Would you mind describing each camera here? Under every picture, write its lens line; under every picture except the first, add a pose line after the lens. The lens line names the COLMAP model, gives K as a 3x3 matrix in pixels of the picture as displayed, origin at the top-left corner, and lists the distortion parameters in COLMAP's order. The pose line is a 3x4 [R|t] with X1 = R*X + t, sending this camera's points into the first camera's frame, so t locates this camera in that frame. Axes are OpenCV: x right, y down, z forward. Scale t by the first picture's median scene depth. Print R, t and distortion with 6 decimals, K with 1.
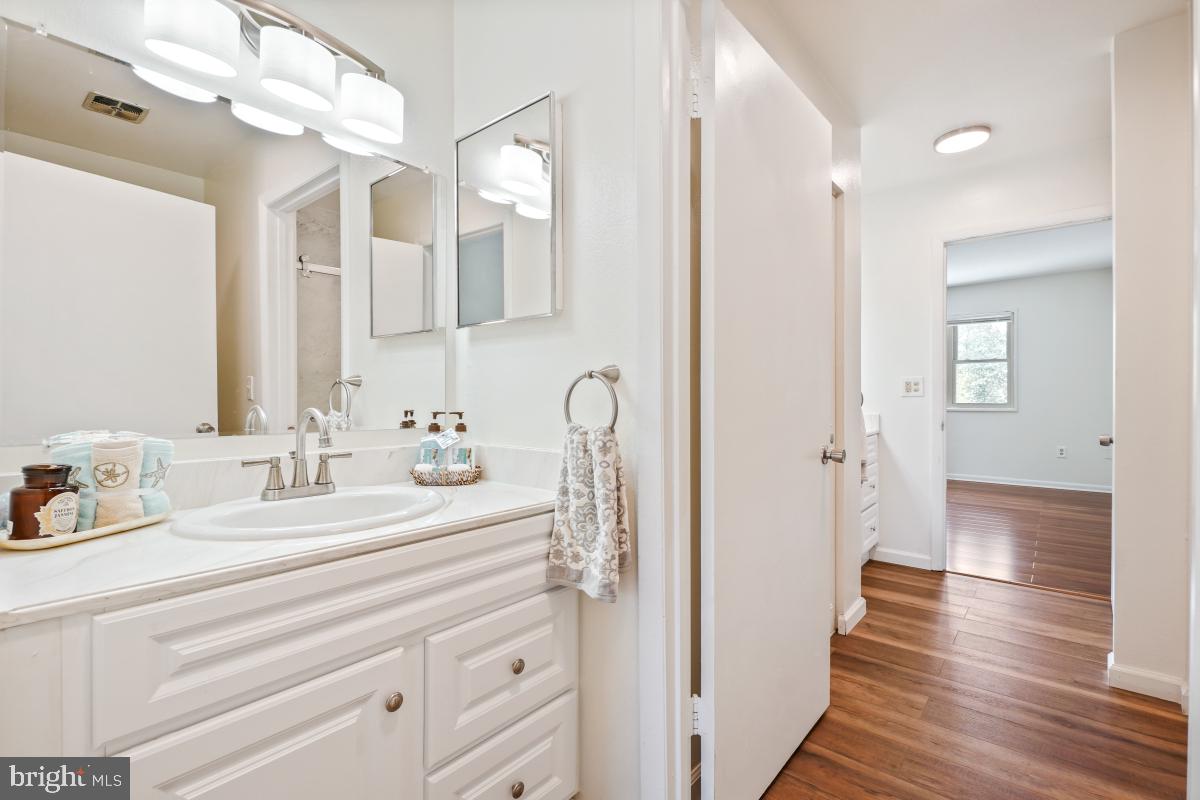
lens RADIAL K [[537.2, 0, 603.9], [0, 537.2, 400.7], [0, 0, 1]] dist [-0.061971, 0.023308]
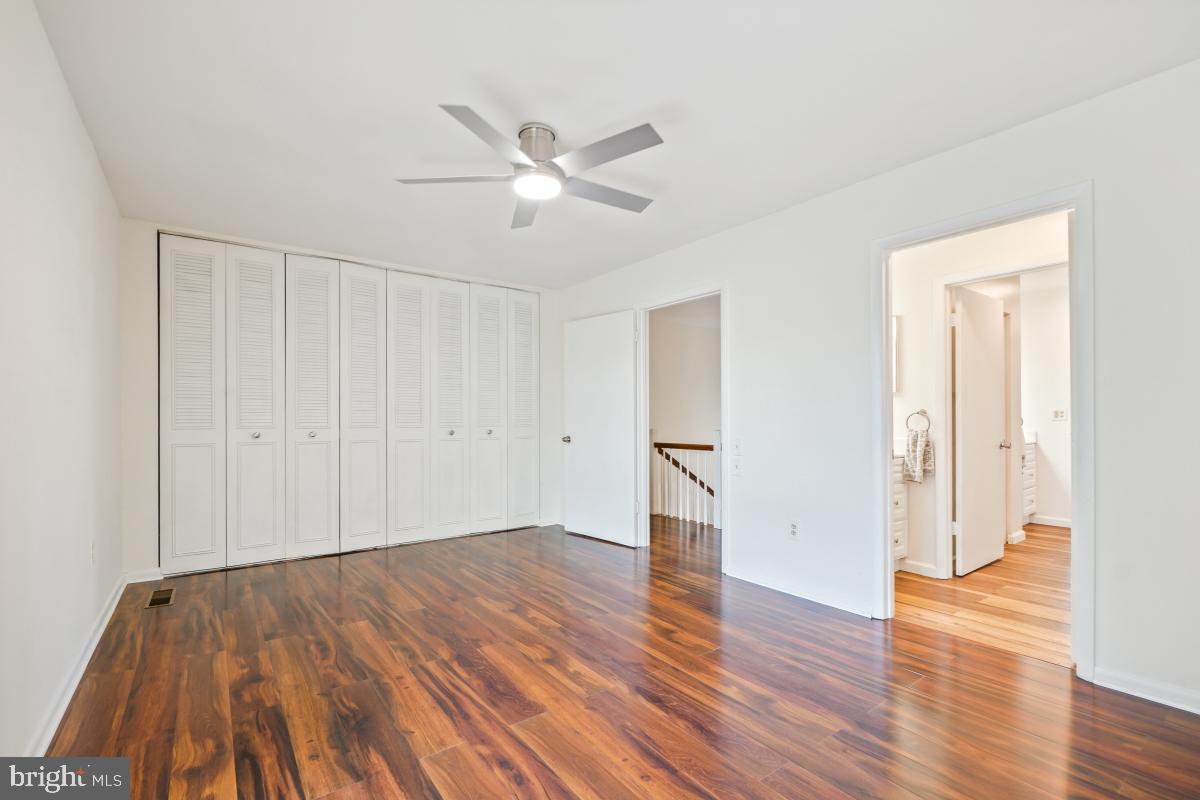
lens RADIAL K [[538.5, 0, 606.6], [0, 538.5, 418.8], [0, 0, 1]] dist [-0.003445, -0.000256]
pose [[0.976110, 0.003511, -0.217248, -0.632777], [-0.004893, 0.999971, -0.005825, 0.006090], [0.217222, 0.006749, 0.976099, -1.394433]]
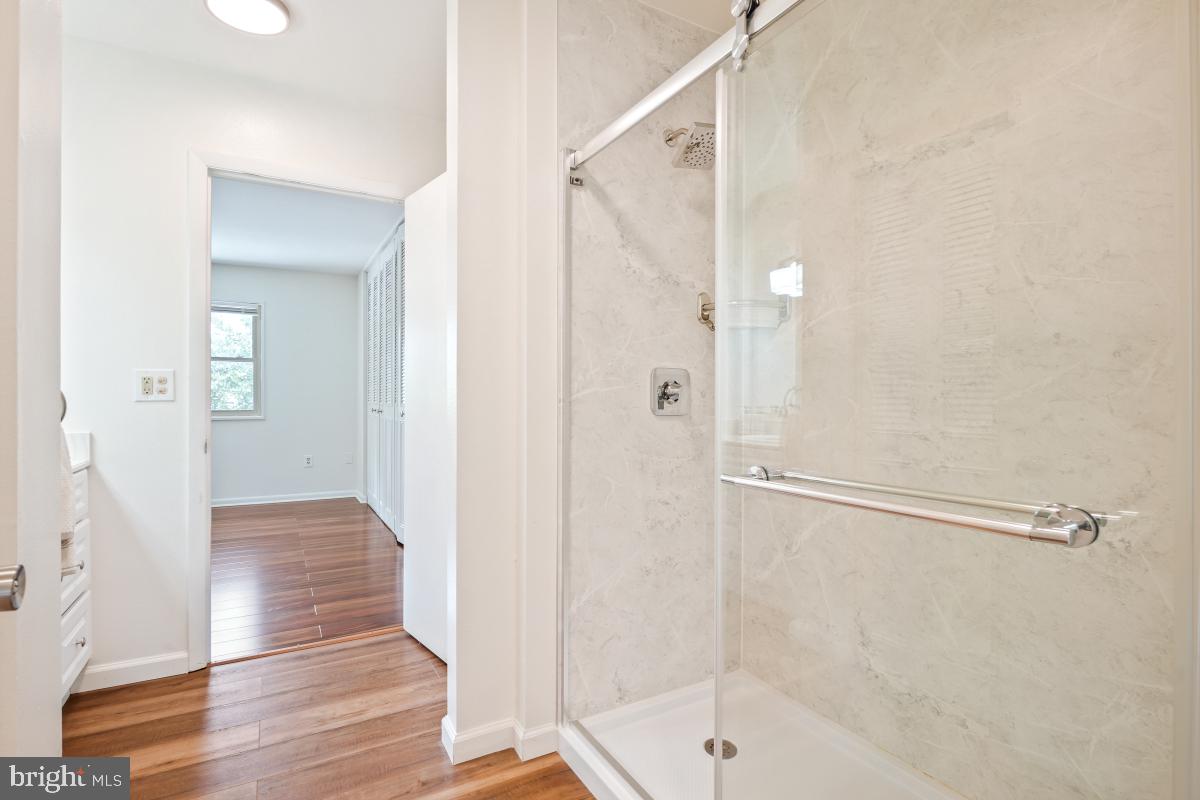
lens RADIAL K [[590.5, 0, 600.0], [0, 590.5, 400.0], [0, 0, 1]] dist [0.003072, -0.000007]
pose [[0.343767, 0.005628, 0.939038, 0.177119], [0.005134, 0.999956, -0.007872, -0.002297], [-0.939041, 0.007527, 0.343723, 0.421259]]
